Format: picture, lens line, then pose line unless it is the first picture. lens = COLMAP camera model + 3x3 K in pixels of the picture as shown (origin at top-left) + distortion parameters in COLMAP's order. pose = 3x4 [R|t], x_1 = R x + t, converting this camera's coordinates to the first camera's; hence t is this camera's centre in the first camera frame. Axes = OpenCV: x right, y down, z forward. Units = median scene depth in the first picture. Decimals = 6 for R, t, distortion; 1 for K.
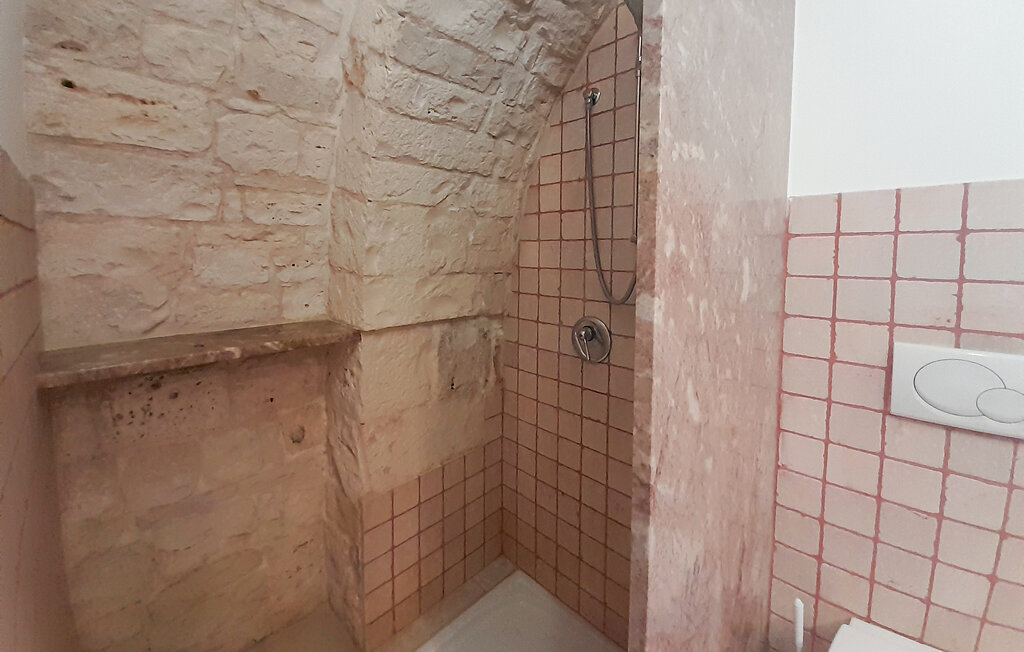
lens RADIAL K [[402.3, 0, 512.1], [0, 402.3, 272.7], [0, 0, 1]] dist [0.000895, -0.007949]
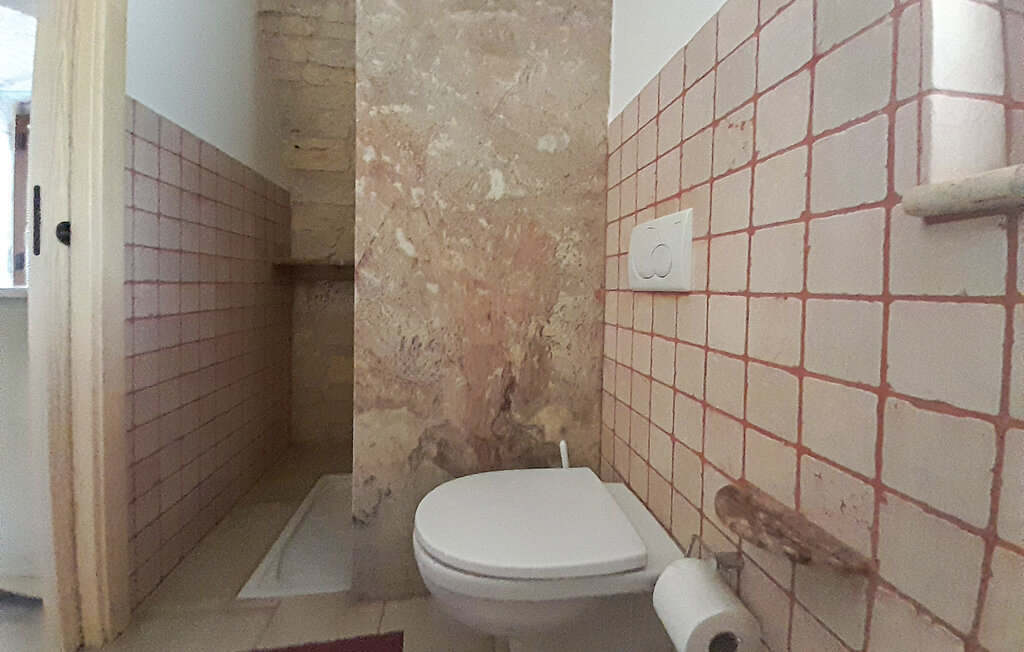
lens RADIAL K [[407.5, 0, 509.6], [0, 407.5, 297.3], [0, 0, 1]] dist [0.000947, -0.008450]
pose [[0.788147, 0.023356, -0.615044, 1.570925], [-0.042707, 0.998947, -0.016792, 0.462800], [0.614004, 0.039501, 0.788314, -0.144447]]
